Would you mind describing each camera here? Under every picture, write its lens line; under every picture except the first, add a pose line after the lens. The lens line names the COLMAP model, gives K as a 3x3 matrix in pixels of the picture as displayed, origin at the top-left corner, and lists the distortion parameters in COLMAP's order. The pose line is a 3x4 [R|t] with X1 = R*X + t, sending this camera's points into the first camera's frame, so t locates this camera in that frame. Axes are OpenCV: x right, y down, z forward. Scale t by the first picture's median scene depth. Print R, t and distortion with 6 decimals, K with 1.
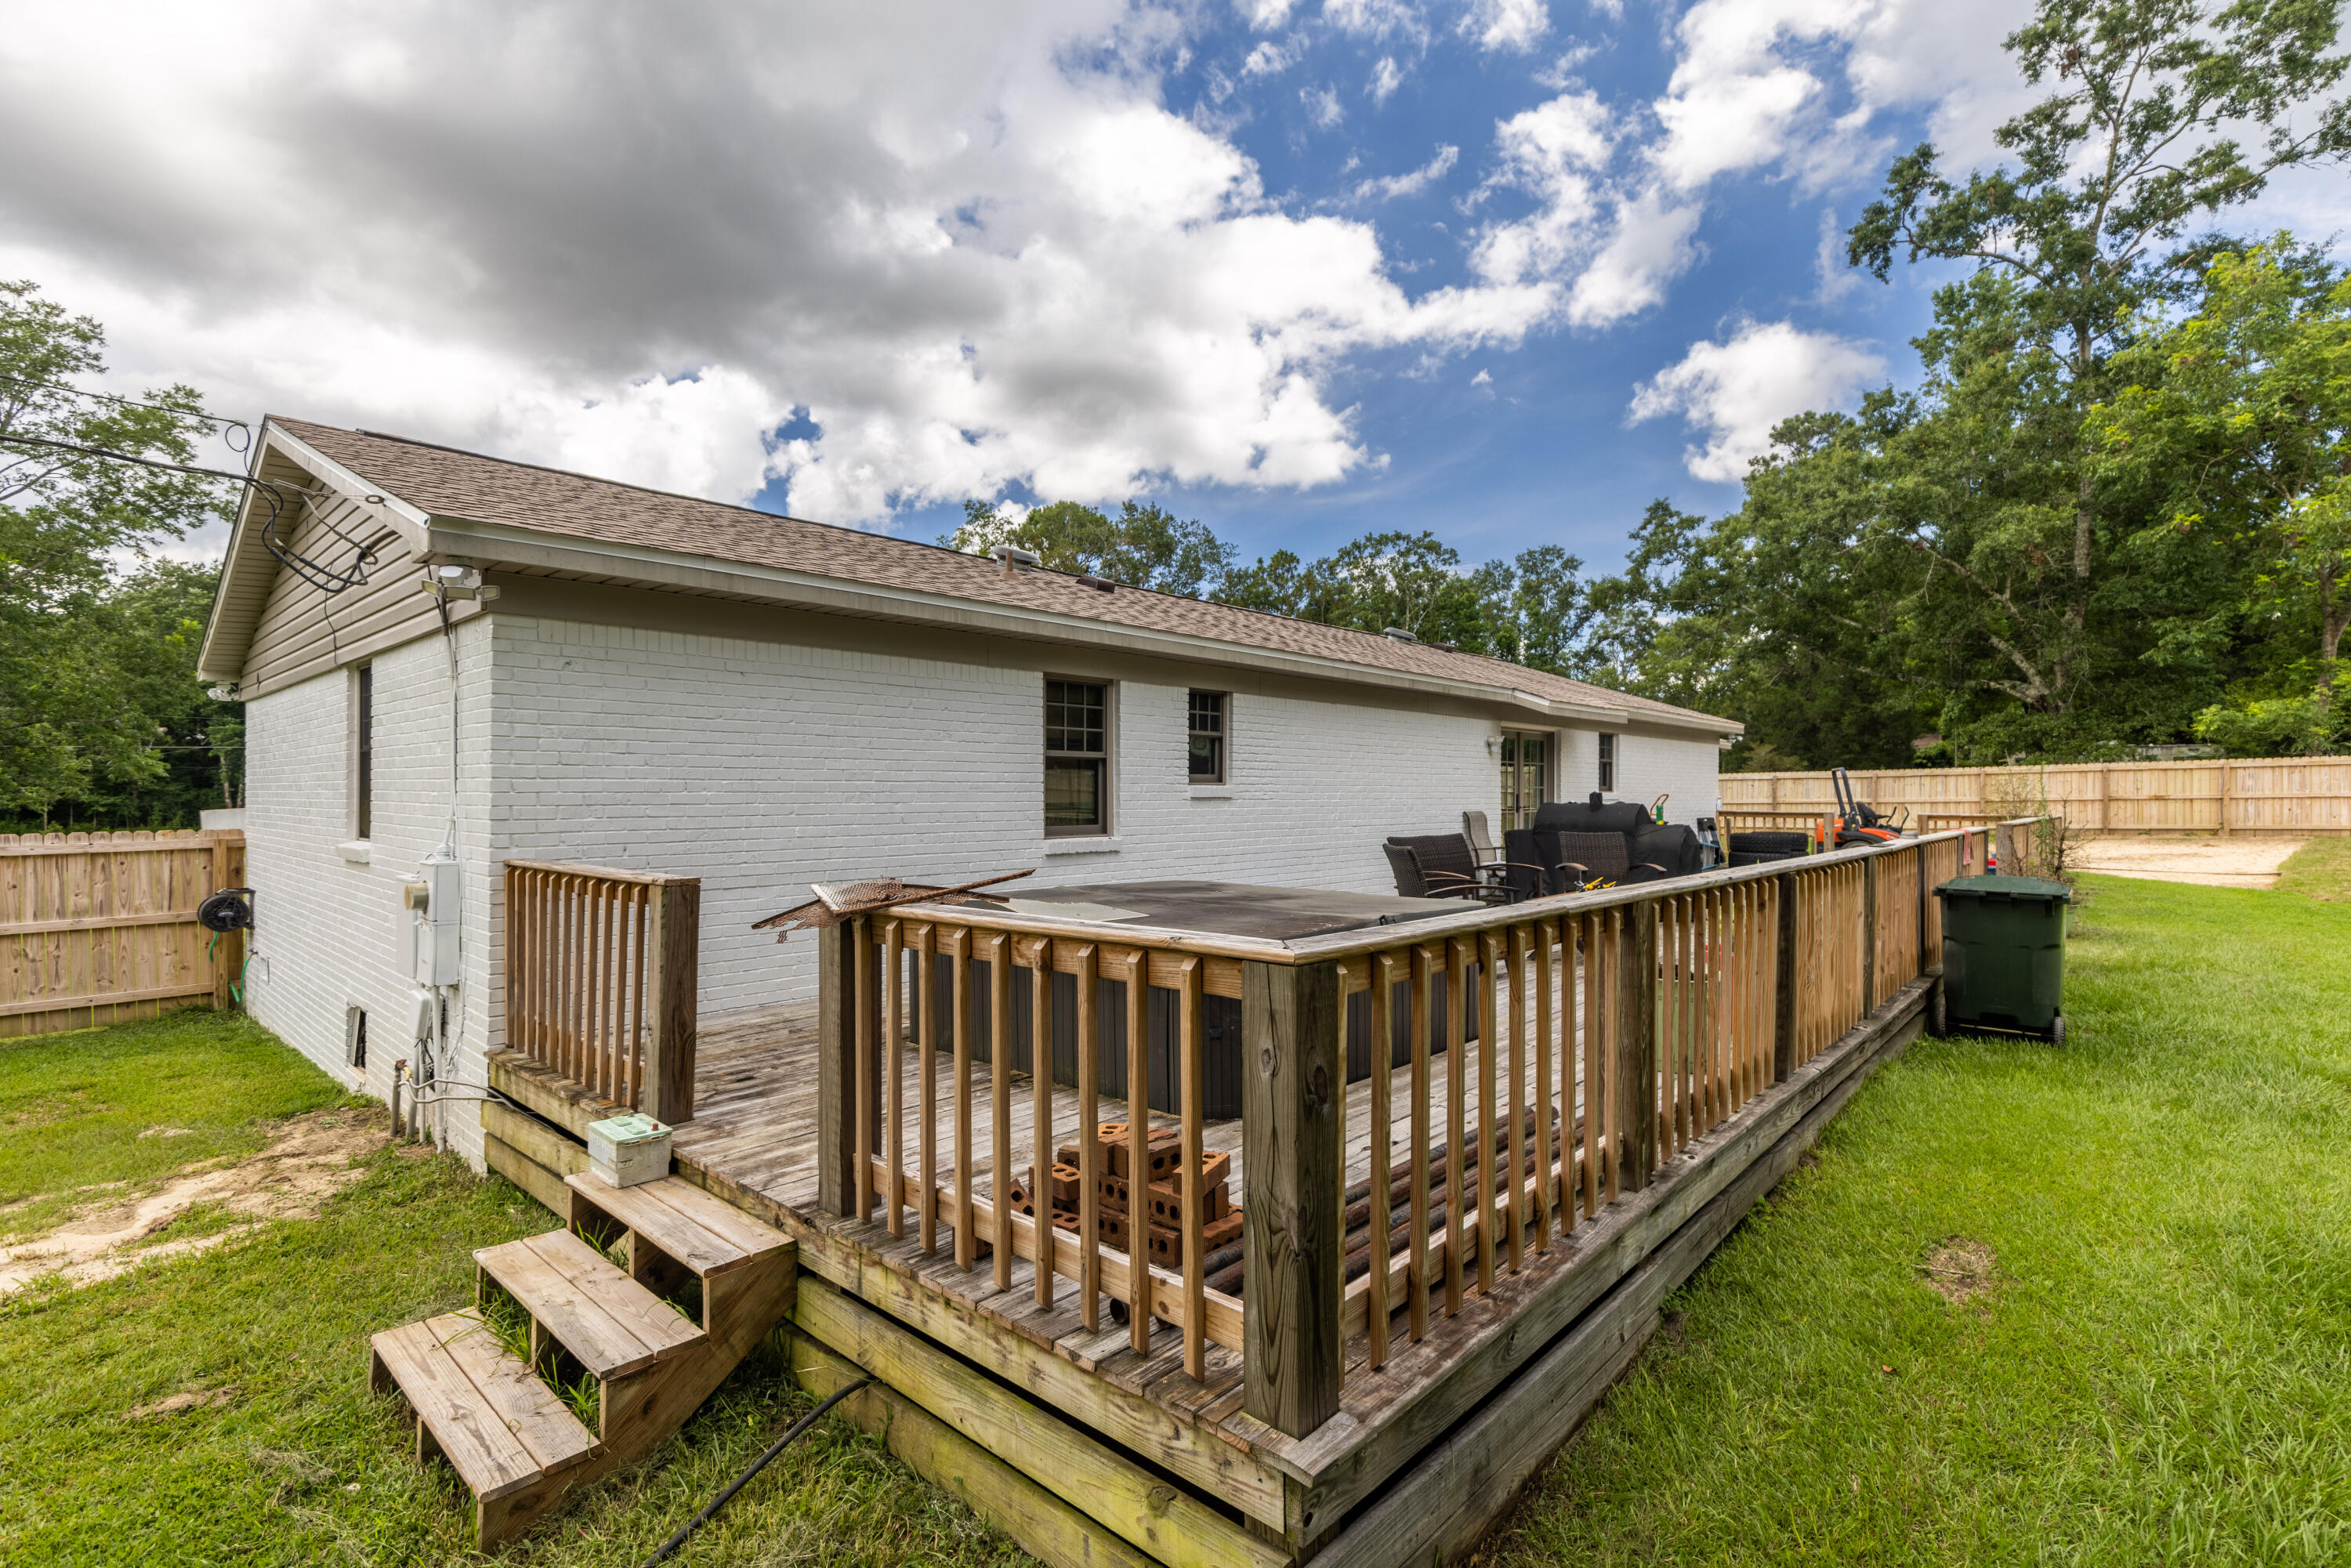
lens RADIAL K [[1077.9, 0, 1169.5], [0, 1077.9, 788.0], [0, 0, 1]] dist [0.009216, 0.000378]
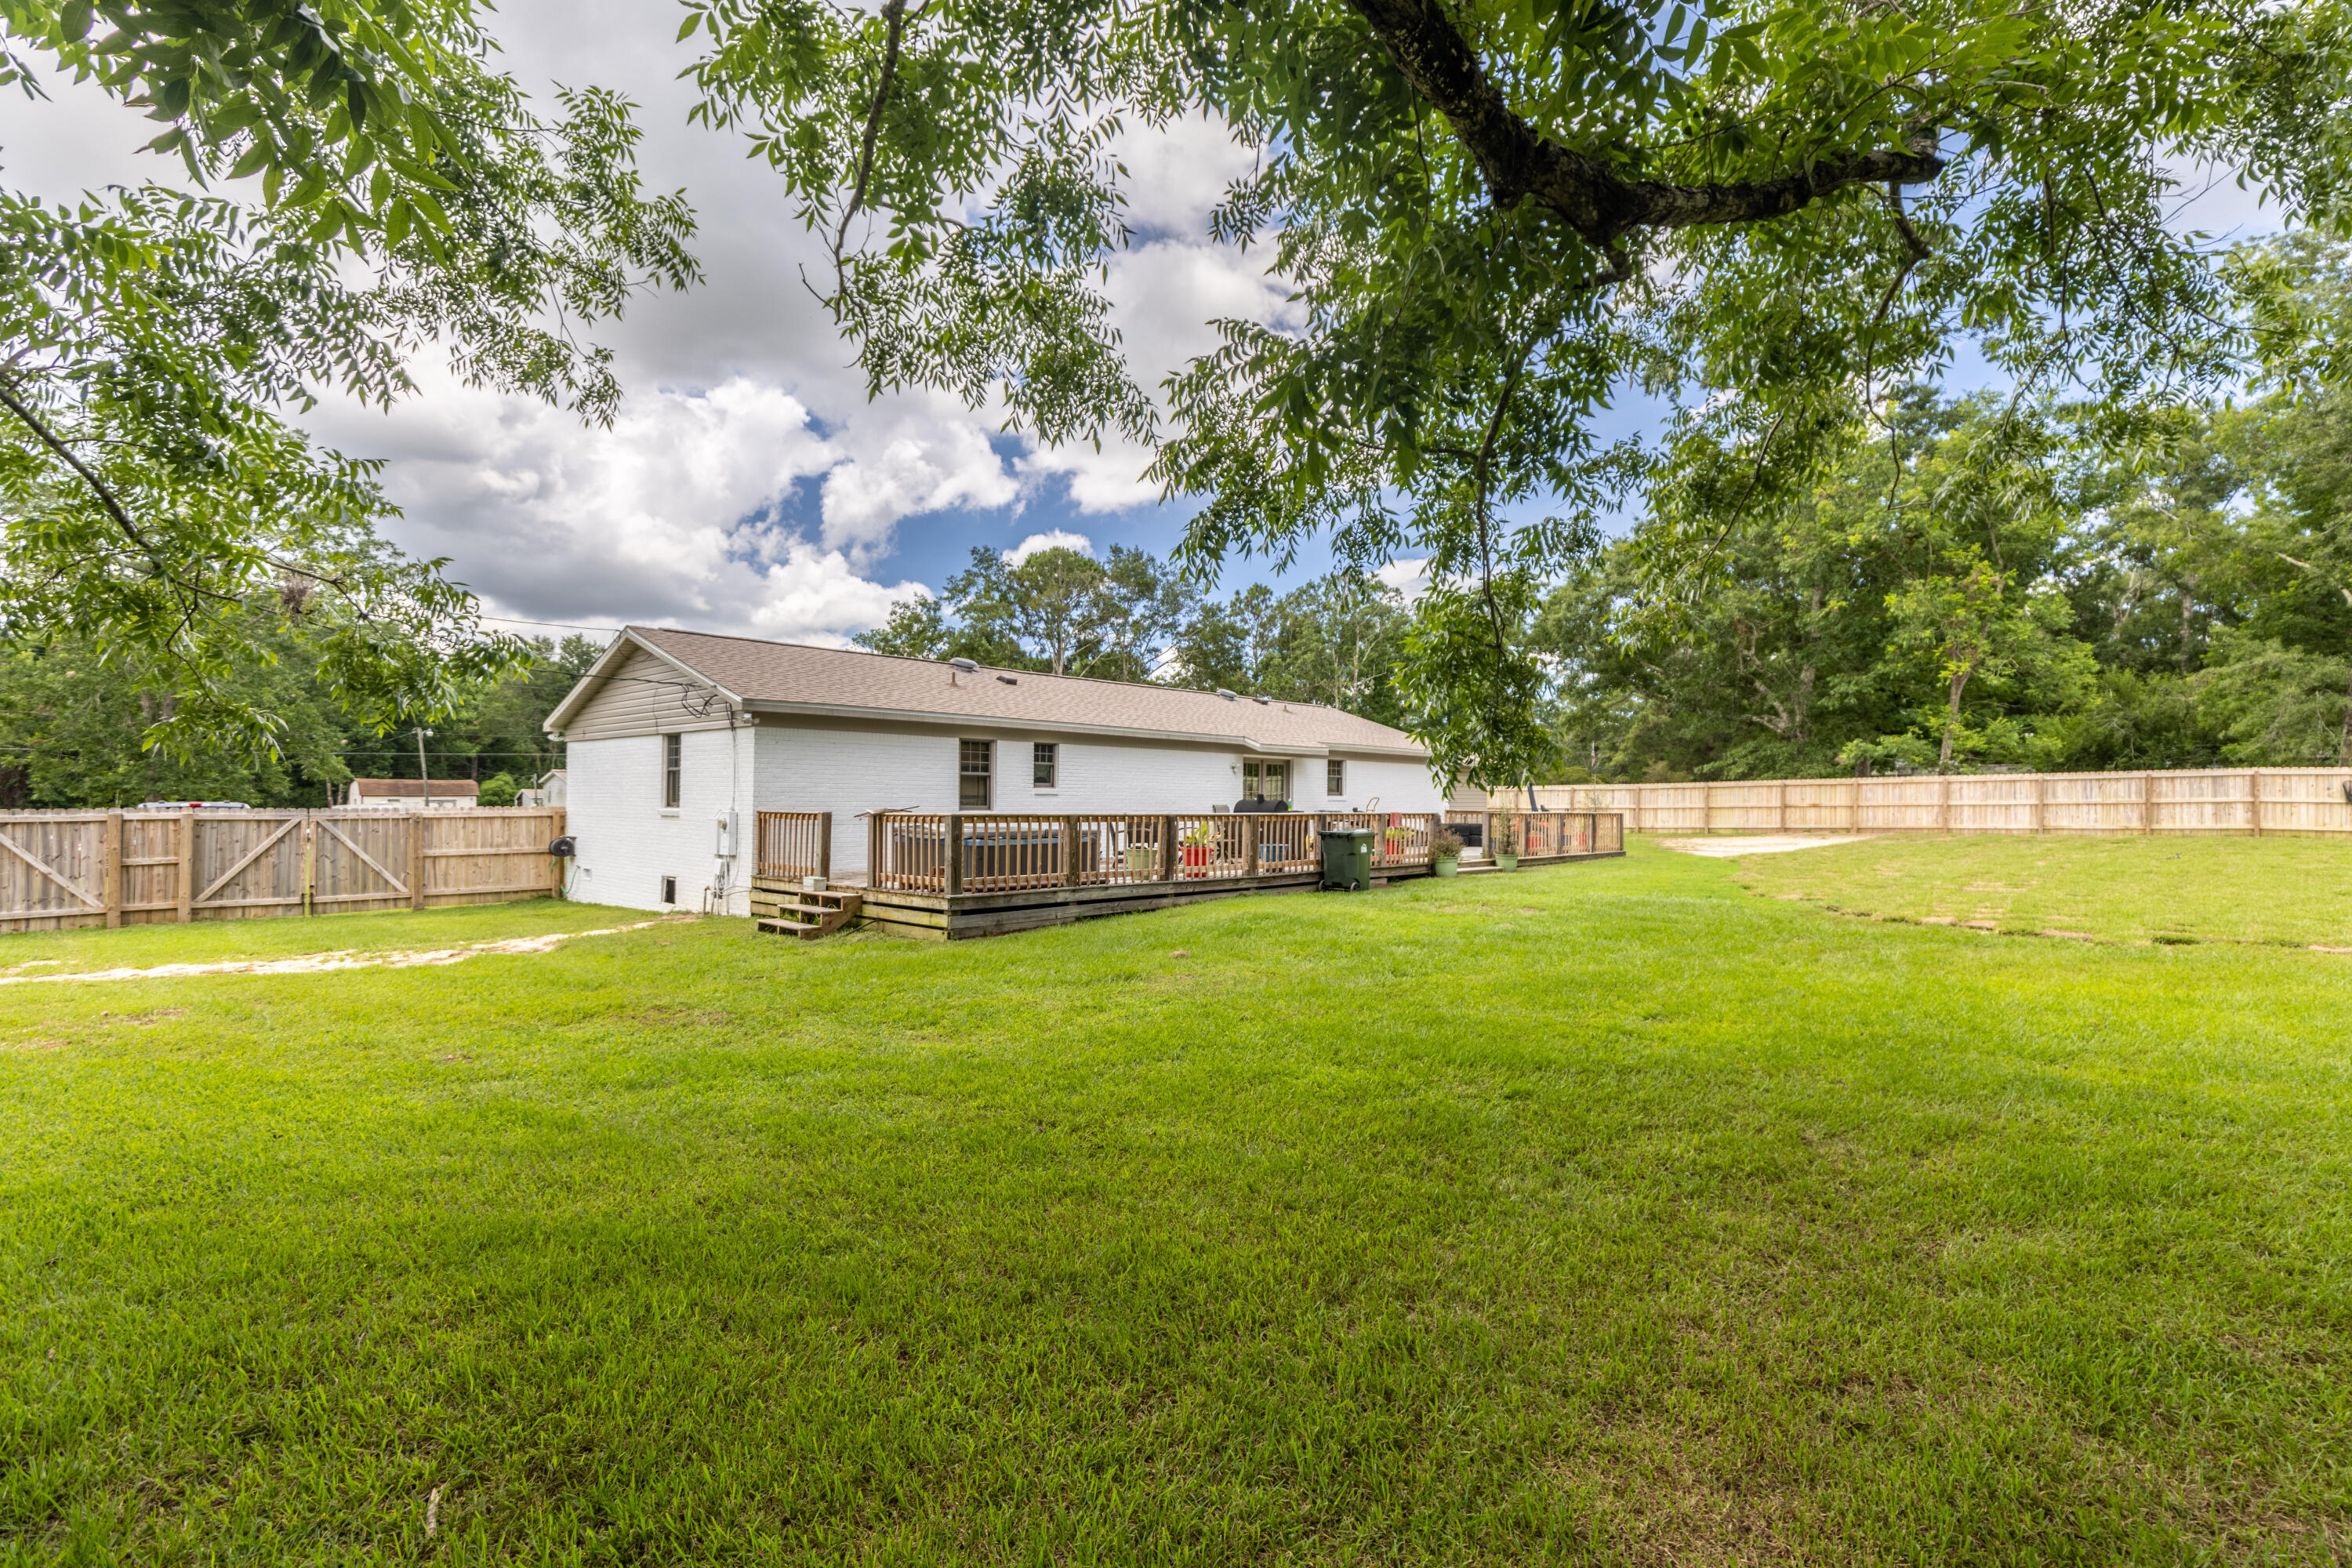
lens RADIAL K [[1078.4, 0, 1182.1], [0, 1078.4, 793.8], [0, 0, 1]] dist [0.009216, 0.000378]
pose [[0.999937, 0.009180, -0.006523, 0.277209], [-0.009192, 0.999956, -0.001745, 0.008183], [0.006507, 0.001805, 0.999977, -0.958374]]
